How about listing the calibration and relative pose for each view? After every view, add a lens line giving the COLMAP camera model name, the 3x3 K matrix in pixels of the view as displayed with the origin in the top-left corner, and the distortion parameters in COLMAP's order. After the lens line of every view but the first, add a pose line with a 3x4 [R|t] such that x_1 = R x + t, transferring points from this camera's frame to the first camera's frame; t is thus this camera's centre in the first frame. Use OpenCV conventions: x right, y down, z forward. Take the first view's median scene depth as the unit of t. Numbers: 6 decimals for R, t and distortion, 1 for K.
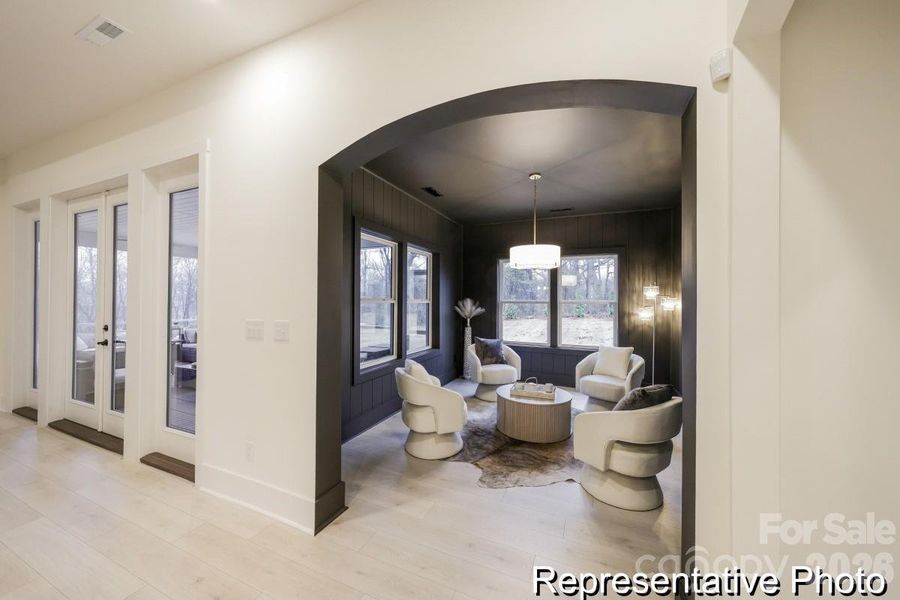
lens RADIAL K [[326.1, 0, 453.4], [0, 326.1, 299.4], [0, 0, 1]] dist [0.002393, -0.000118]
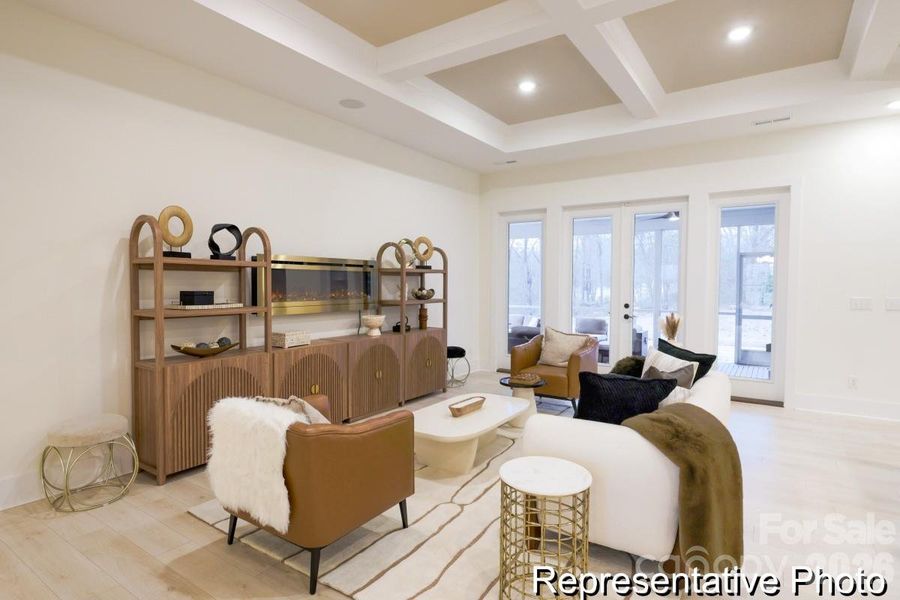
lens RADIAL K [[473.0, 0, 451.7], [0, 473.0, 291.3], [0, 0, 1]] dist [0.029175, -0.000269]
pose [[0.983394, -0.000530, -0.181482, -1.015753], [0.004781, 0.999724, 0.022986, -0.015382], [0.181420, -0.023472, 0.983126, -0.752548]]
